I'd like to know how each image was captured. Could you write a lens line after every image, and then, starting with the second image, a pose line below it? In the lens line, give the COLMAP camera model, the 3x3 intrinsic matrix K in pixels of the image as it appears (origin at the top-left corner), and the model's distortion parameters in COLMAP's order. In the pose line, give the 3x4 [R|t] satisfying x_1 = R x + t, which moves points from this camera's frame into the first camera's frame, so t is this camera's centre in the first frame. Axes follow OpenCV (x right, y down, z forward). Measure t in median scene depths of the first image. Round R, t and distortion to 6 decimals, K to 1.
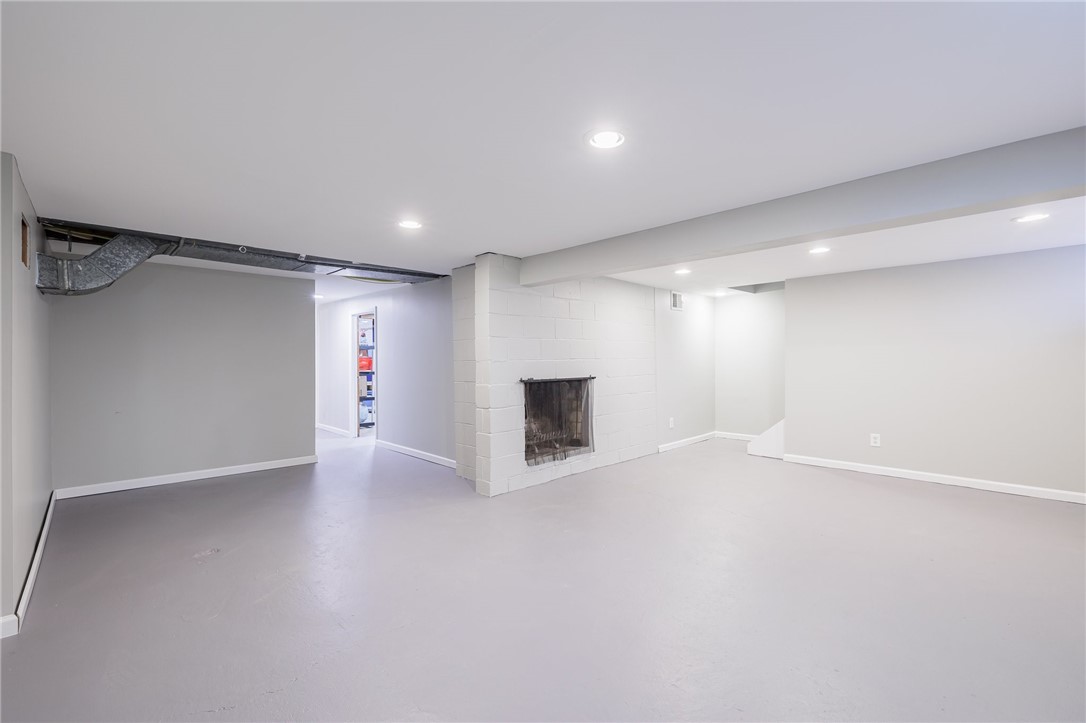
lens RADIAL K [[456.9, 0, 543.5], [0, 456.9, 359.6], [0, 0, 1]] dist [-0.001631, -0.000301]
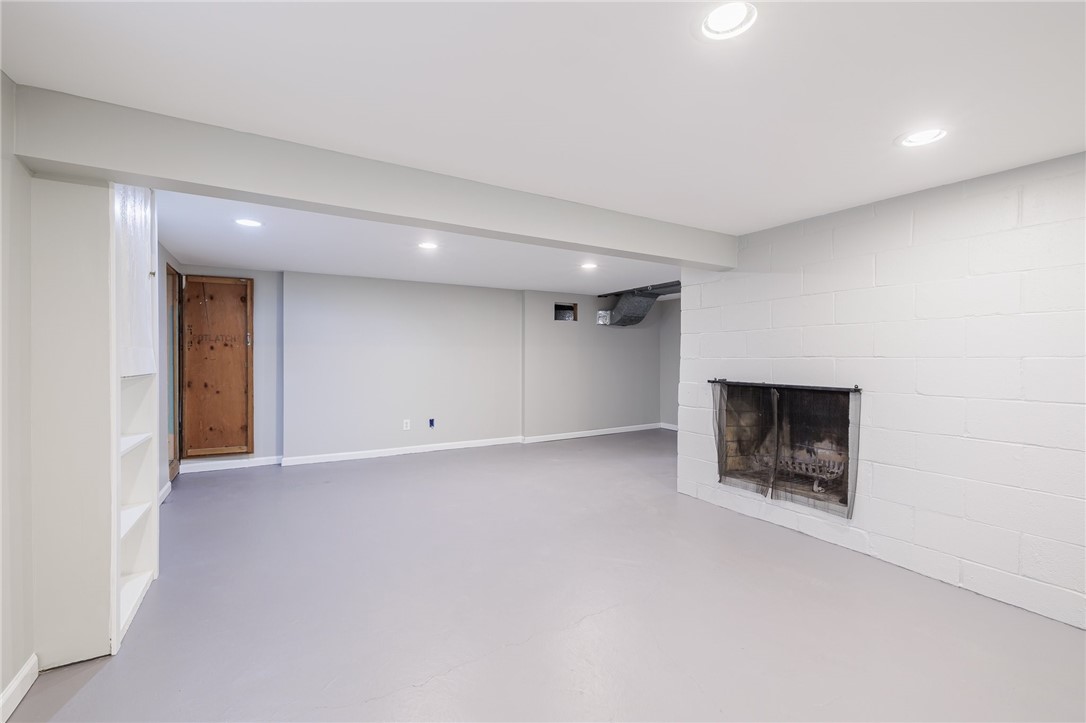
lens RADIAL K [[456.9, 0, 543.2], [0, 456.9, 358.1], [0, 0, 1]] dist [-0.001631, -0.000301]
pose [[-0.241097, 0.011268, -0.970436, 0.820737], [-0.005702, 0.999899, 0.013026, -0.005484], [0.970484, 0.008674, -0.241008, 0.835801]]
